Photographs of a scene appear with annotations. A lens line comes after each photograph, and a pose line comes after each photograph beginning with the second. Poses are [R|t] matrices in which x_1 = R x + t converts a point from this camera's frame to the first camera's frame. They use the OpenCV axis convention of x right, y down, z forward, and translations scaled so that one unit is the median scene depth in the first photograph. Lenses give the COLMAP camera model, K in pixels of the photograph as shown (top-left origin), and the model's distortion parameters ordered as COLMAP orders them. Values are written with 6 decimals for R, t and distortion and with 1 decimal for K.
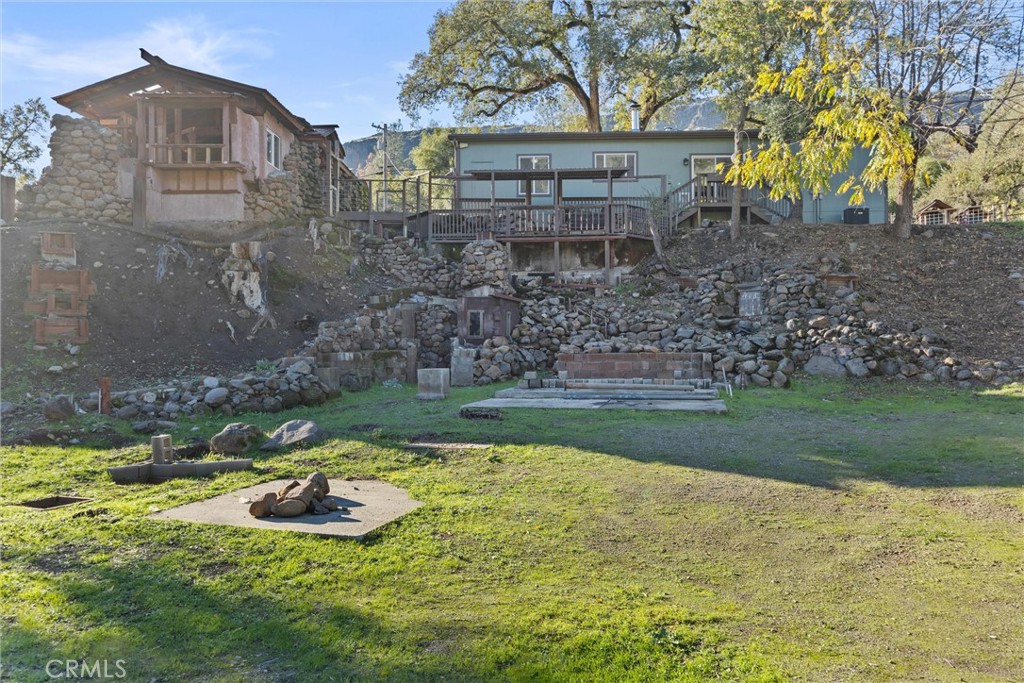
lens RADIAL K [[774.5, 0, 514.1], [0, 774.5, 345.3], [0, 0, 1]] dist [0.002236, -0.003627]
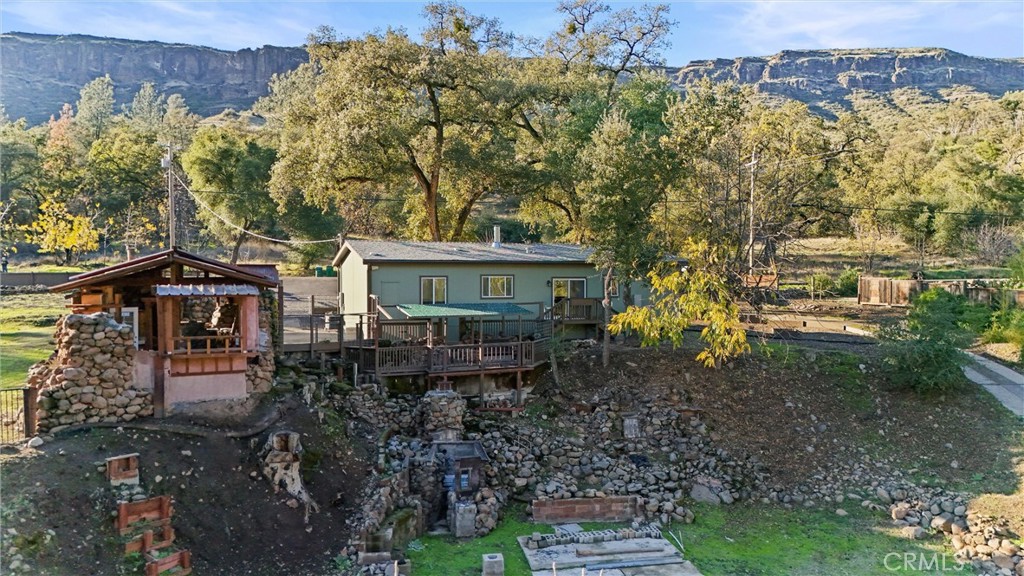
lens RADIAL K [[748.1, 0, 510.4], [0, 748.1, 283.7], [0, 0, 1]] dist [0.077977, -0.044250]
pose [[0.918139, -0.000620, 0.396259, -0.438661], [-0.003985, 0.999934, 0.010799, -0.336730], [-0.396239, -0.011494, 0.918075, -0.142570]]
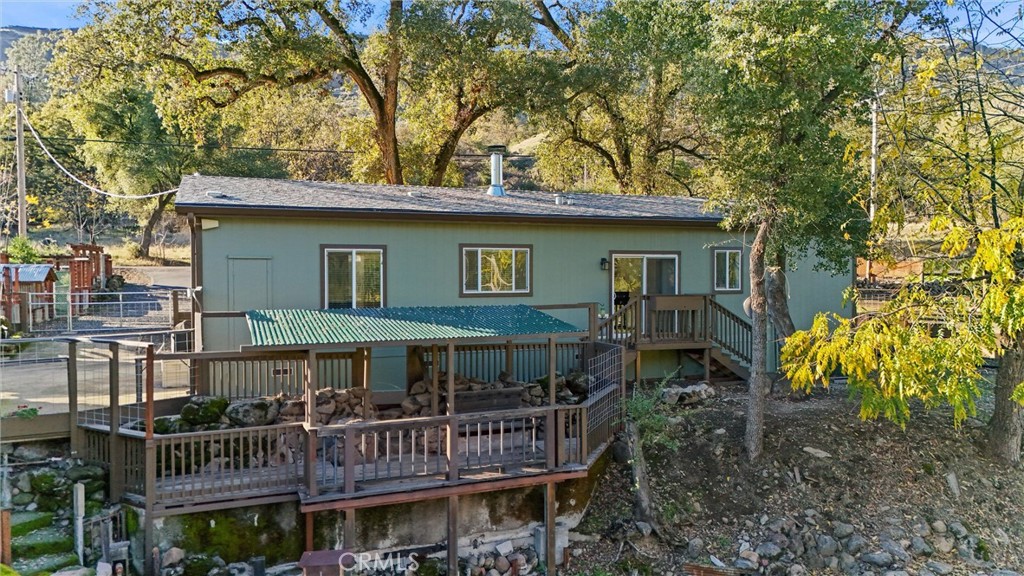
lens RADIAL K [[748.1, 0, 518.4], [0, 748.1, 287.3], [0, 0, 1]] dist [0.077977, -0.044250]
pose [[0.917520, -0.005069, 0.397658, -0.103921], [-0.002504, 0.999825, 0.018522, -0.309708], [-0.397682, -0.017990, 0.917347, 0.651724]]
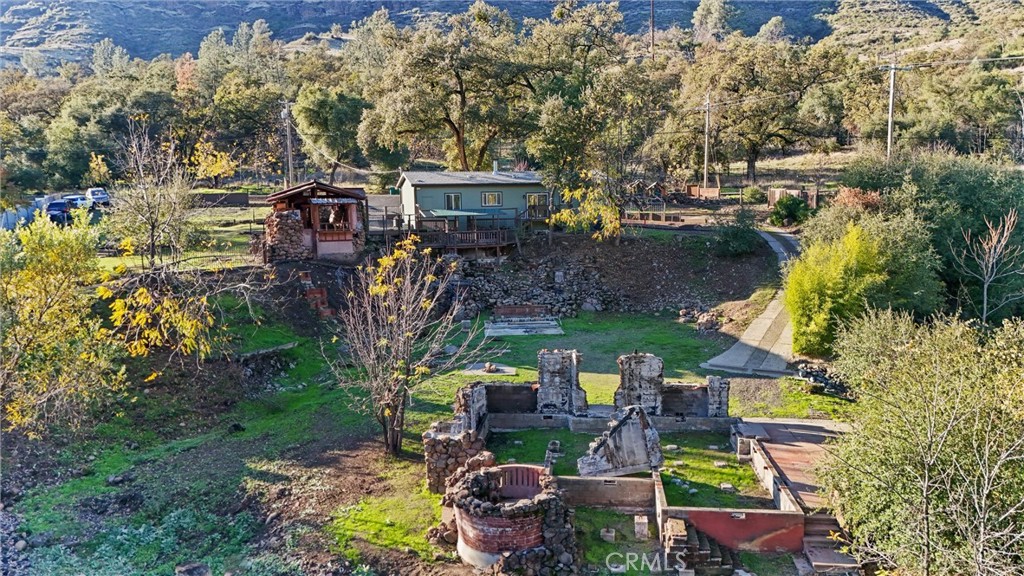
lens RADIAL K [[748.1, 0, 510.4], [0, 748.1, 292.4], [0, 0, 1]] dist [0.077977, -0.044250]
pose [[0.954573, -0.049029, 0.293915, -0.572502], [0.010256, 0.991192, 0.132035, -0.334560], [-0.297800, -0.123023, 0.946668, -1.275379]]
